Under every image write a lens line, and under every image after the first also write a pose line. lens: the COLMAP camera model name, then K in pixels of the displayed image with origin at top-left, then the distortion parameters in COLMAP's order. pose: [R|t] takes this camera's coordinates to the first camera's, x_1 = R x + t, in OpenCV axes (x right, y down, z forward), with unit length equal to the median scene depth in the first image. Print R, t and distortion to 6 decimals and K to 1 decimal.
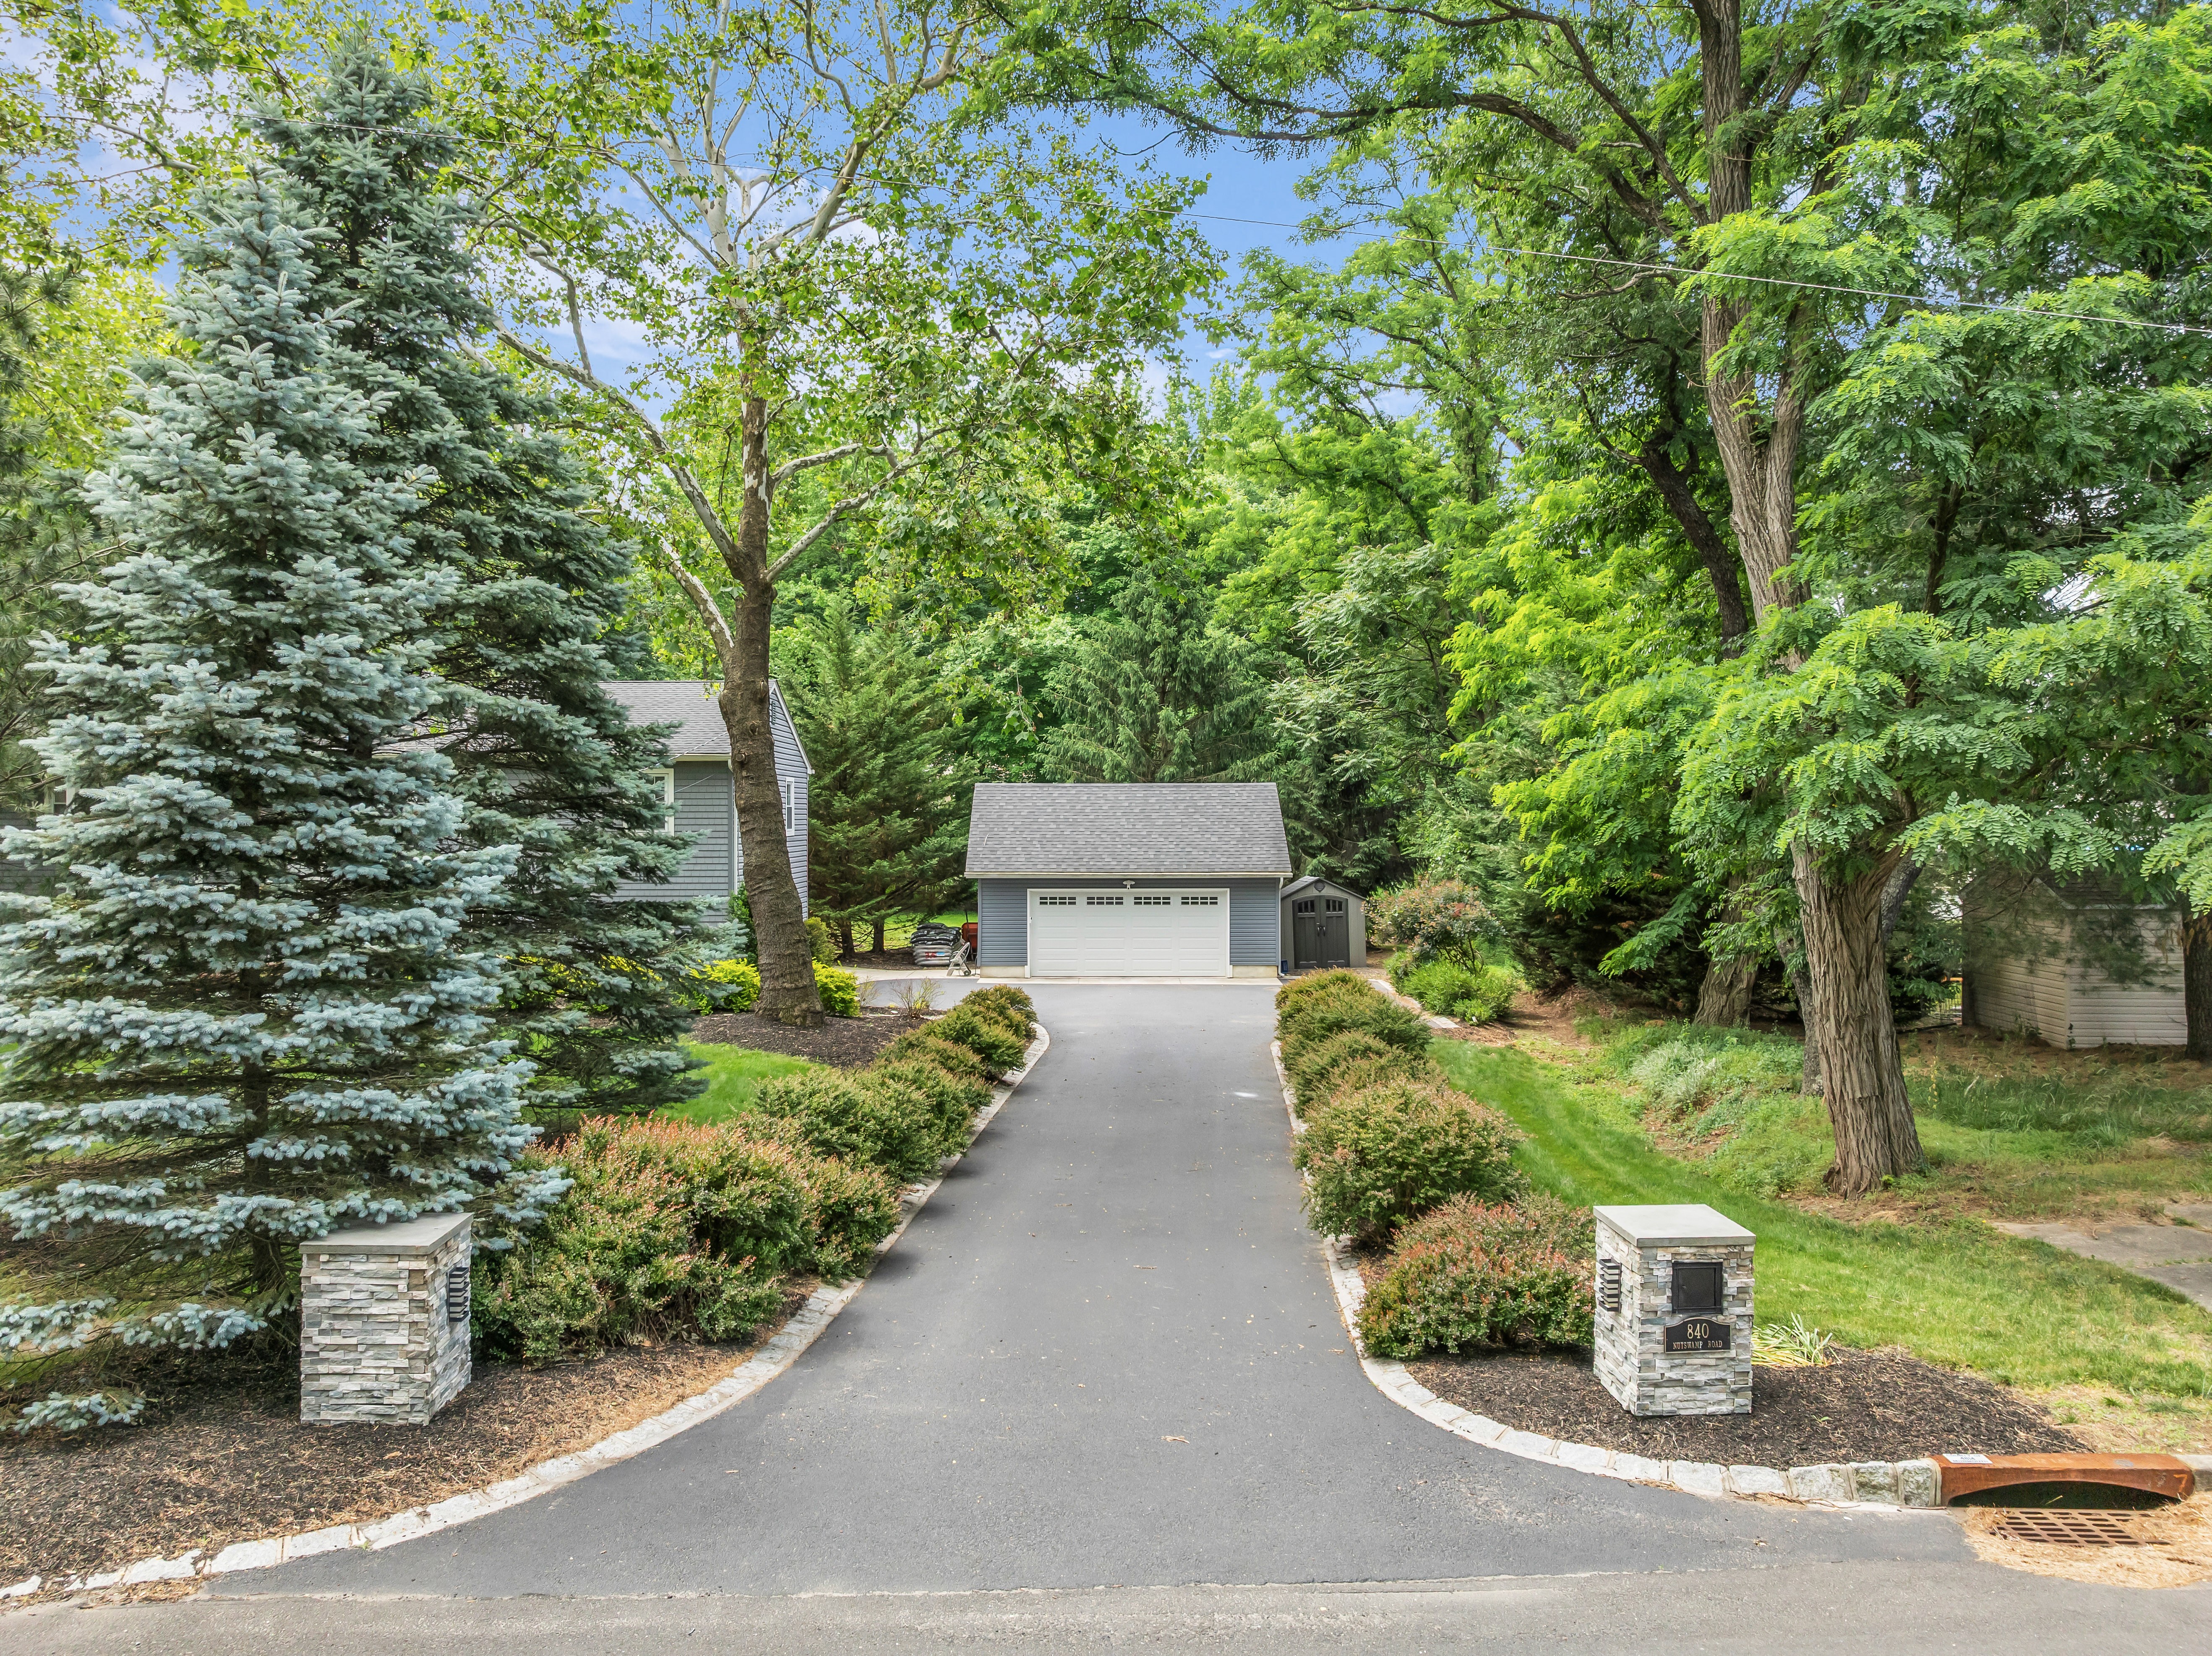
lens RADIAL K [[1538.2, 0, 1103.7], [0, 1538.2, 828.4], [0, 0, 1]] dist [-0.035605, 0.001658]
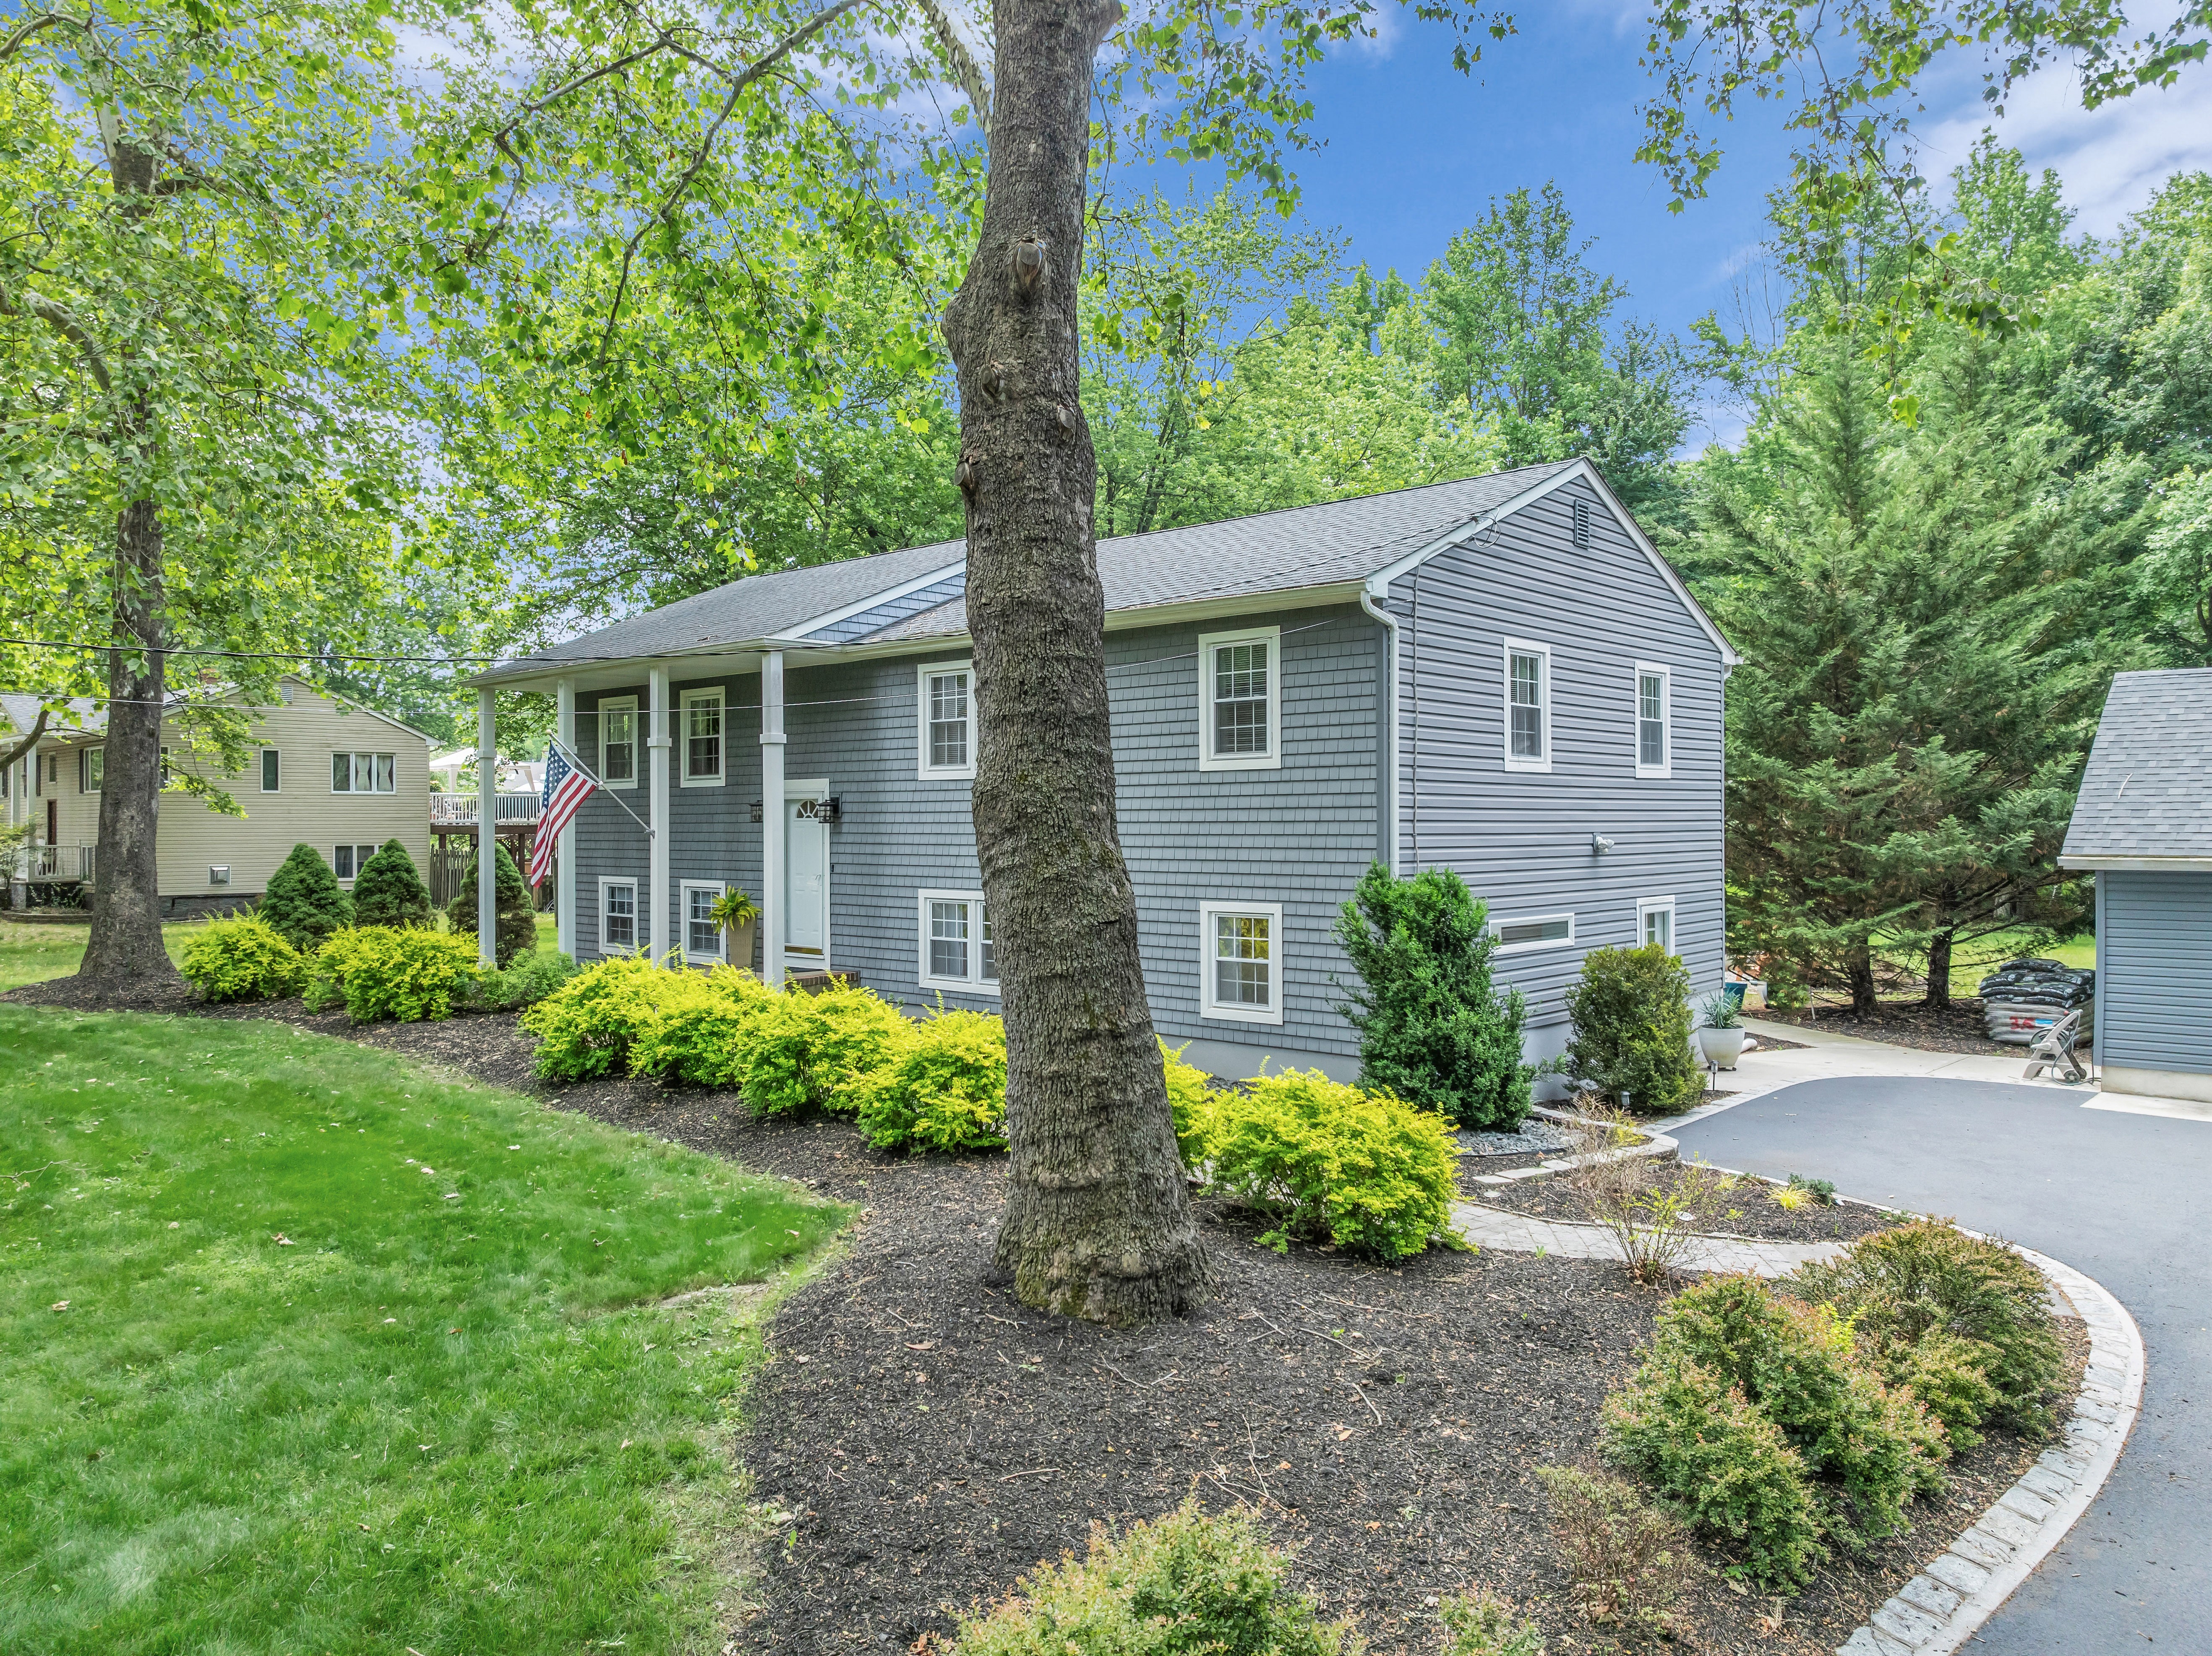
lens RADIAL K [[1538.2, 0, 1102.2], [0, 1538.2, 830.7], [0, 0, 1]] dist [-0.035605, 0.001658]
pose [[0.727656, 0.008624, -0.685888, 0.010253], [-0.002770, 0.999950, 0.009633, 0.015415], [0.685936, -0.005110, 0.727644, 0.434952]]
